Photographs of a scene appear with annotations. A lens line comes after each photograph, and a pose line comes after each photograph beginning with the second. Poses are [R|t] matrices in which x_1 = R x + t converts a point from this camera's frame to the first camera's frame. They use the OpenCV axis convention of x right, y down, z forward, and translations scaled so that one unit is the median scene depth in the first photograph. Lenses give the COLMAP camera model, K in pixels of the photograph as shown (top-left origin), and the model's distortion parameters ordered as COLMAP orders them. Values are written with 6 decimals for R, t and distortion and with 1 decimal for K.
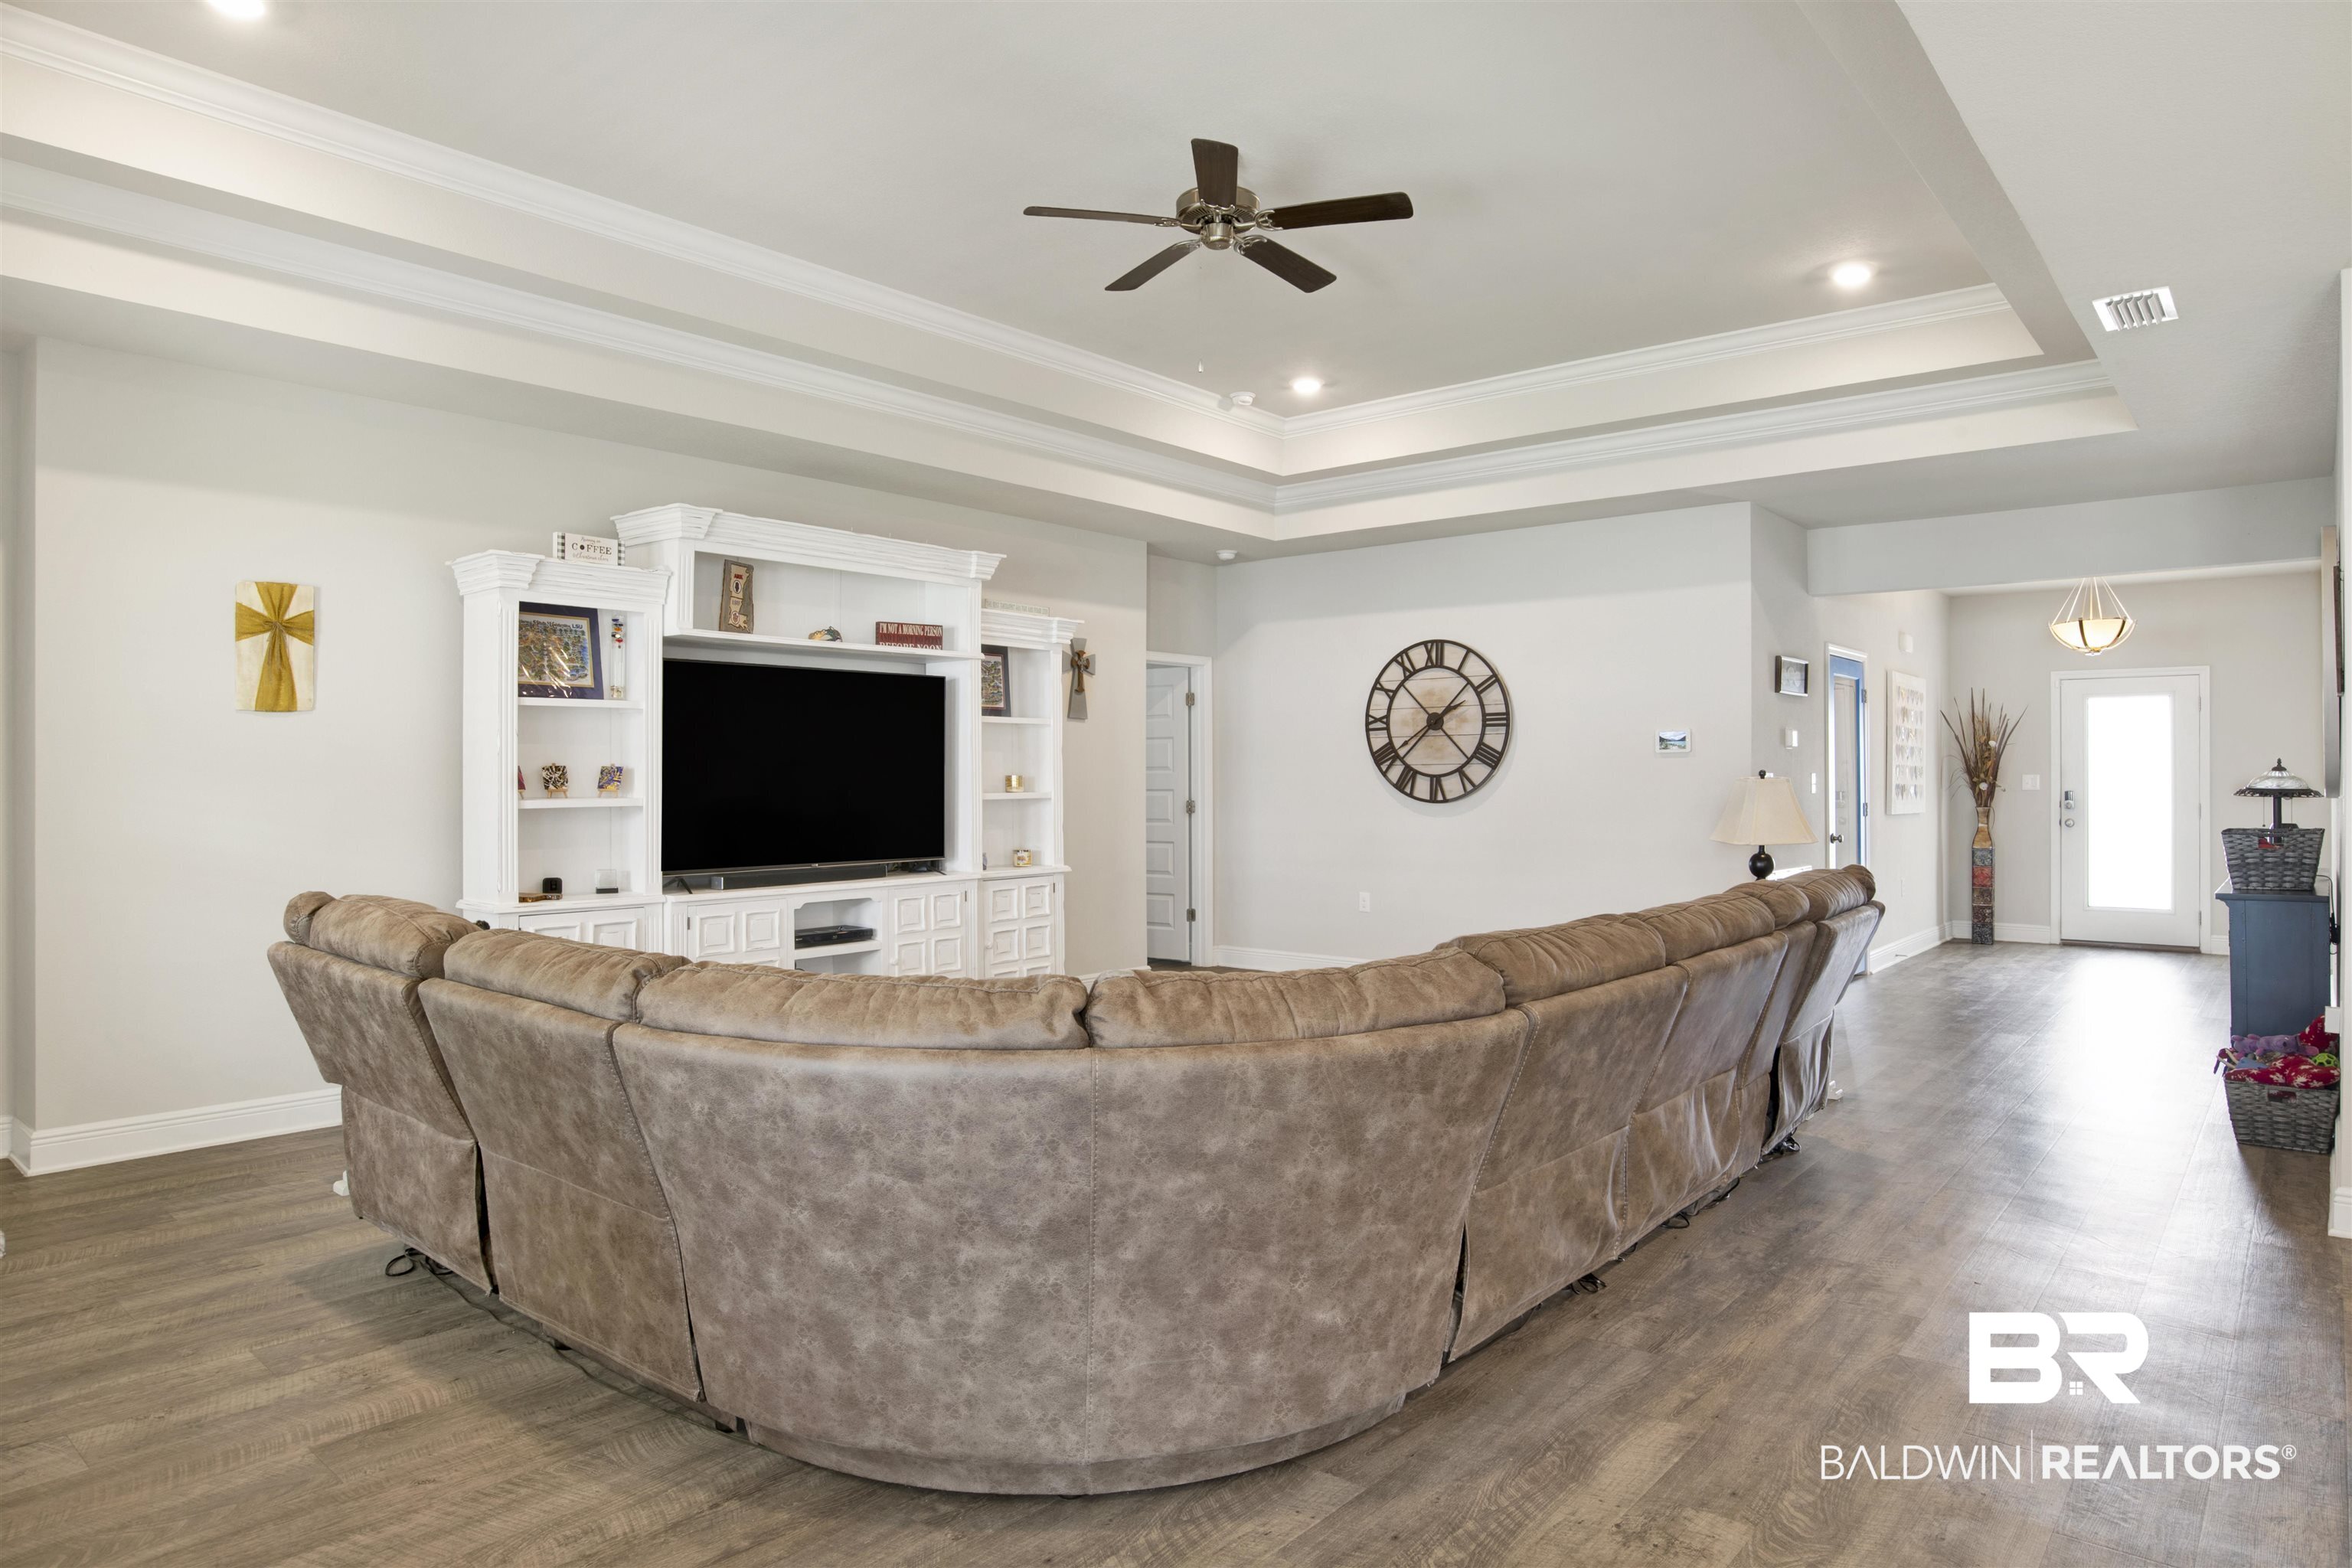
lens RADIAL K [[1391.0, 0, 1176.3], [0, 1391.0, 779.9], [0, 0, 1]] dist [-0.058375, 0.001049]
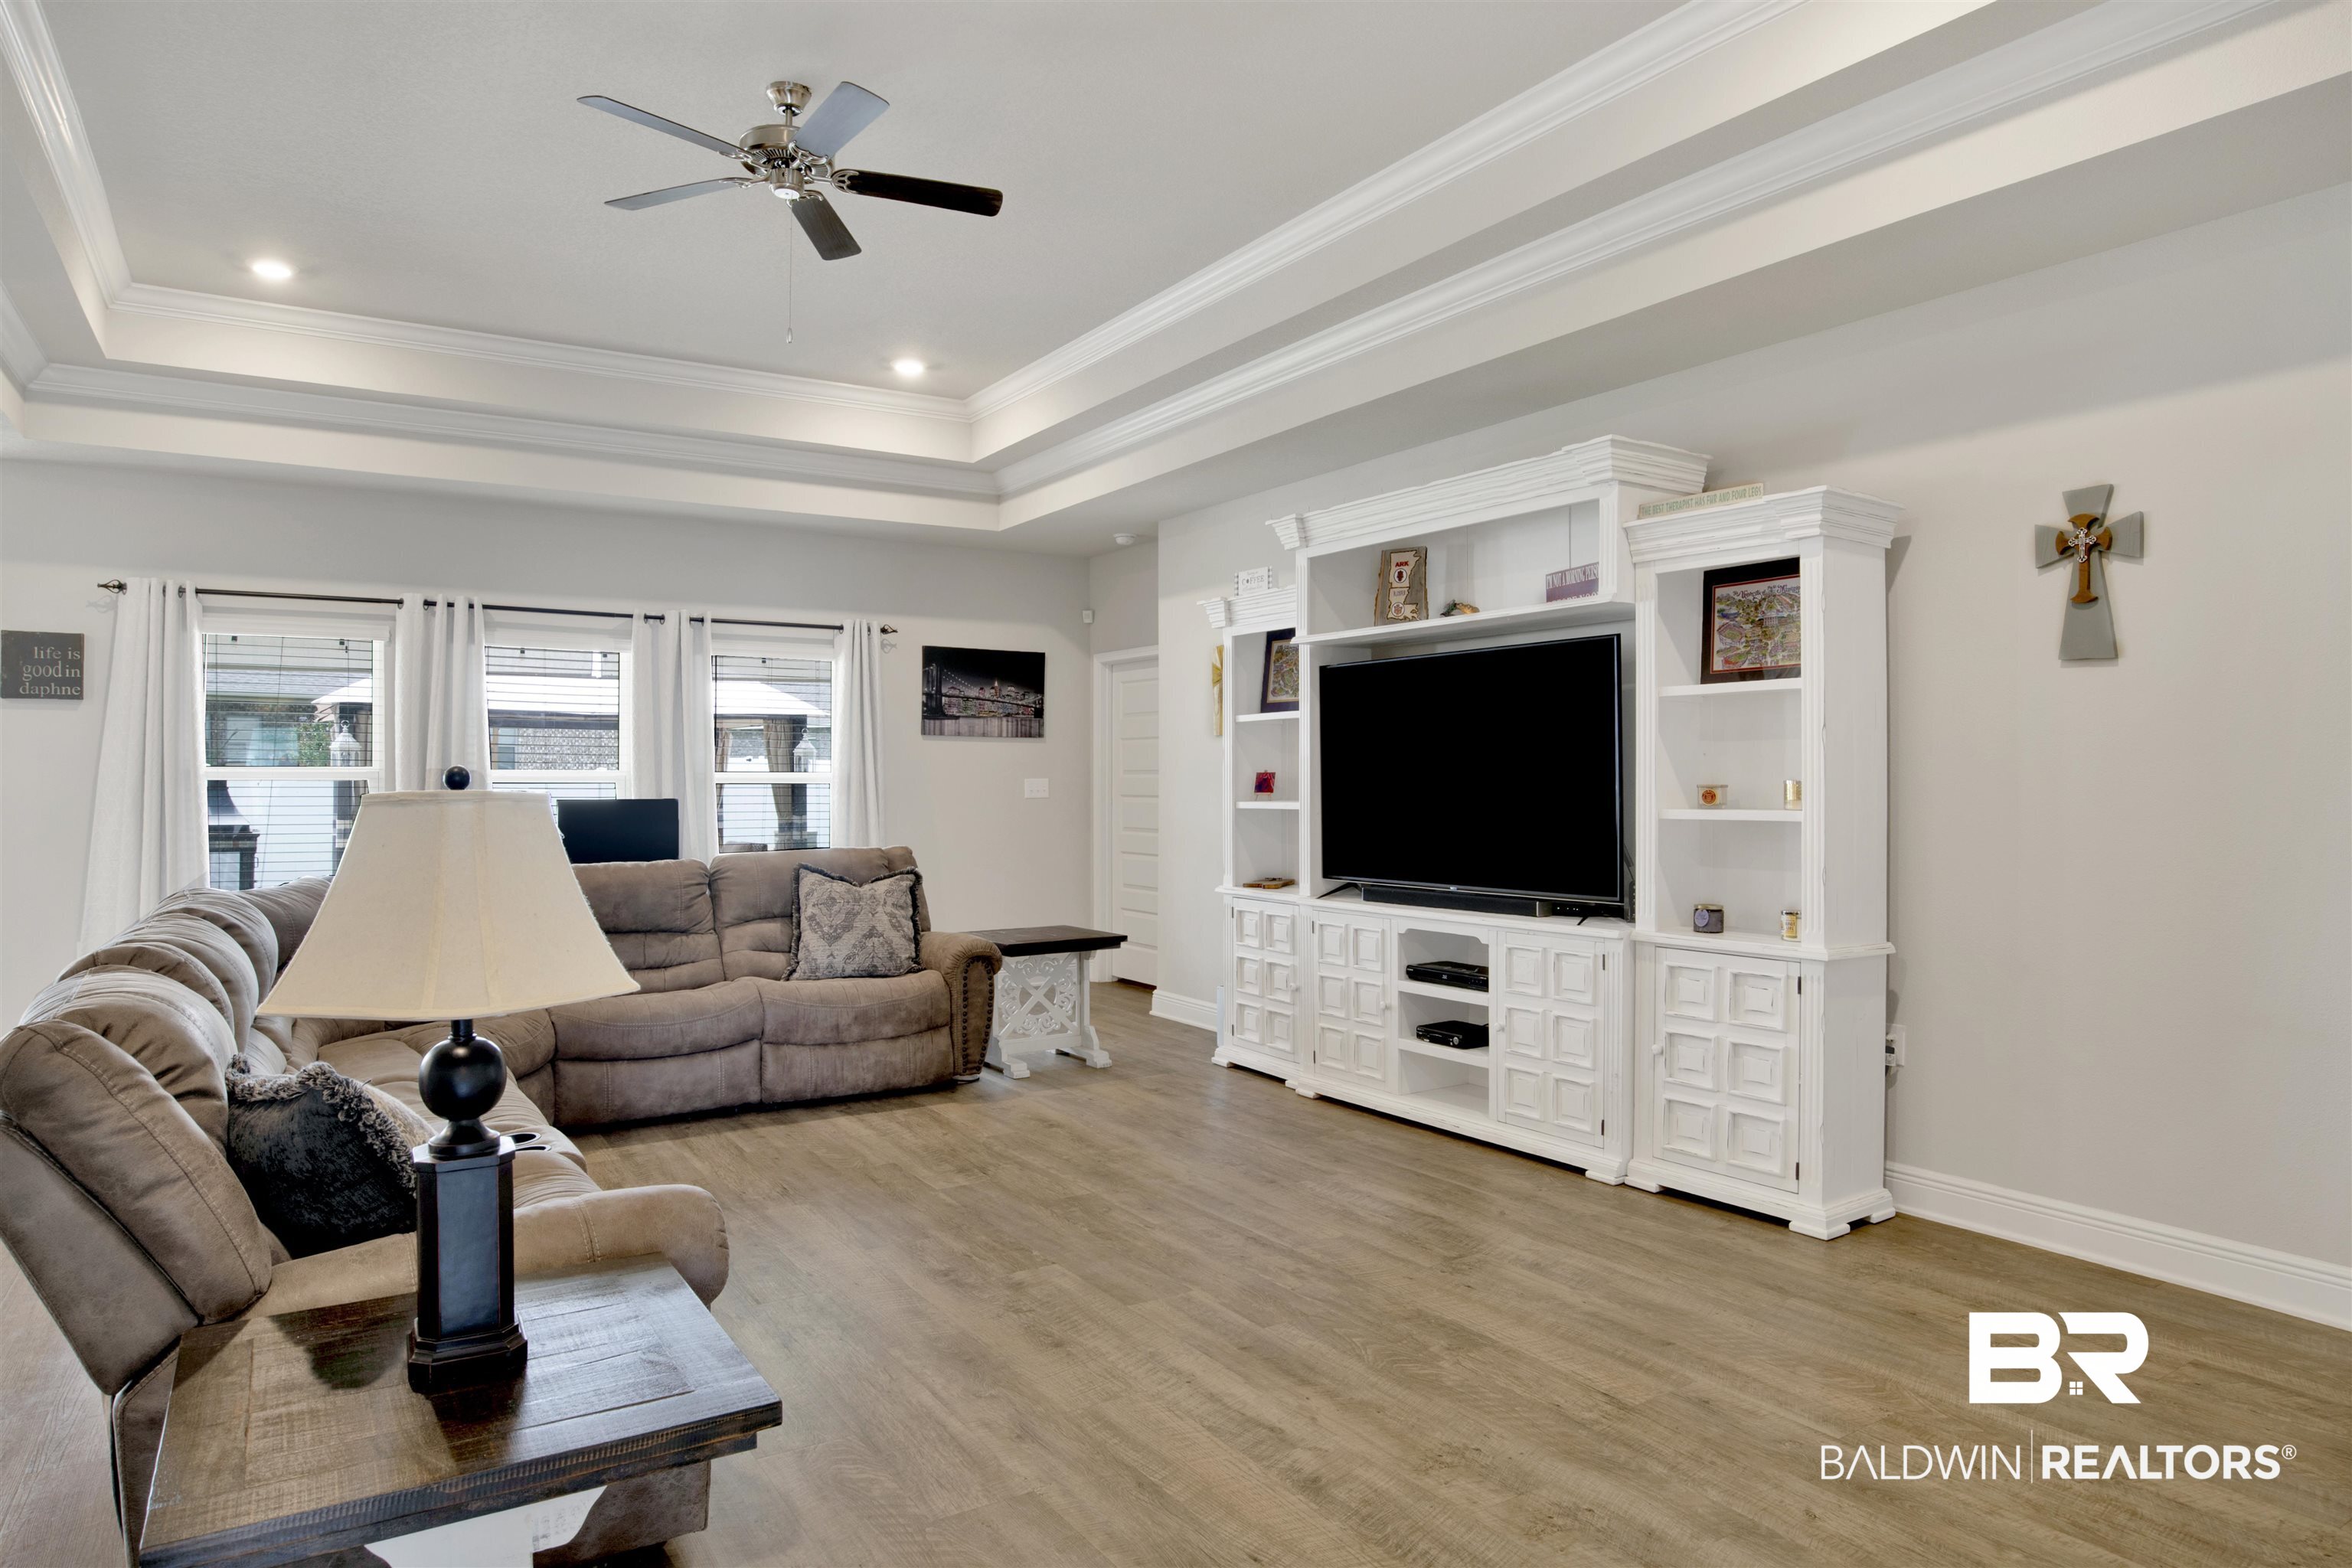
lens RADIAL K [[1391.0, 0, 1176.3], [0, 1391.0, 777.6], [0, 0, 1]] dist [-0.058375, 0.001049]
pose [[-0.280128, -0.001781, -0.959961, 0.606209], [-0.001778, 0.999998, -0.001336, -0.003997], [0.959961, 0.001333, -0.280130, 1.109822]]
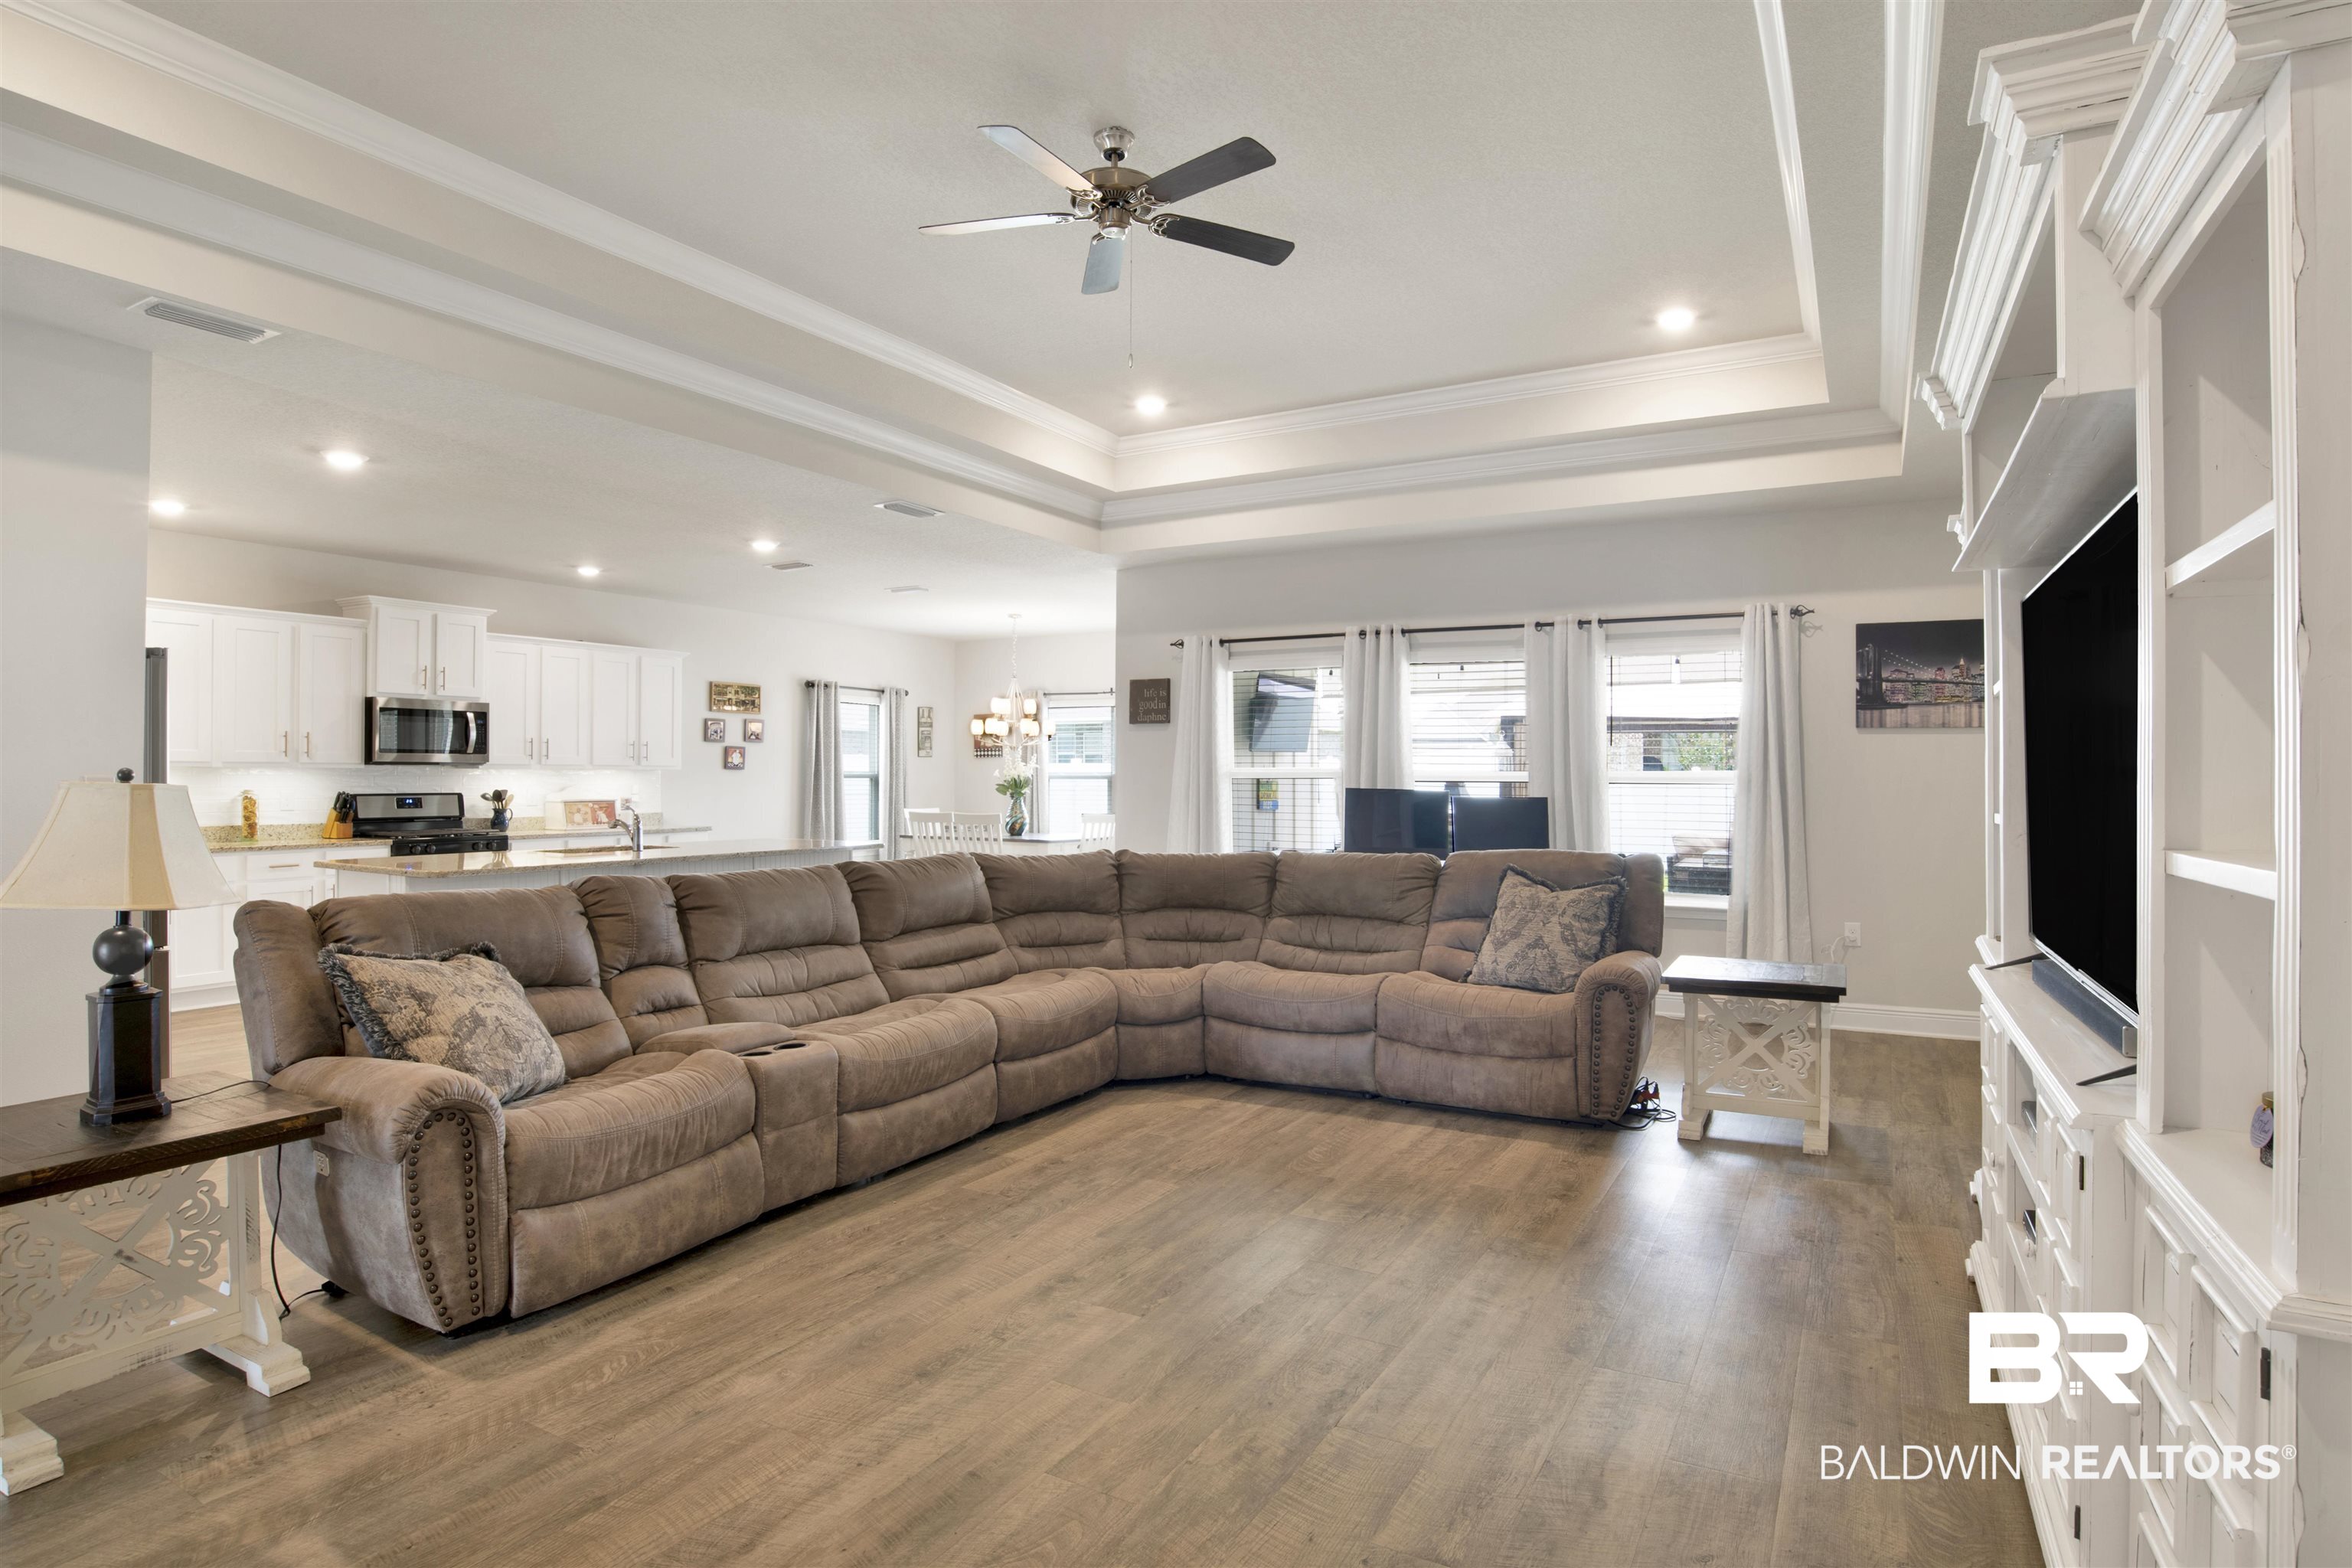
lens RADIAL K [[1216.0, 0, 1186.5], [0, 1216.0, 774.3], [0, 0, 1]] dist [-0.042985, 0.003623]
pose [[-0.975295, -0.004323, -0.220865, 0.015856], [-0.004307, 0.999991, -0.000551, -0.005731], [0.220866, 0.000414, -0.975304, 1.416589]]
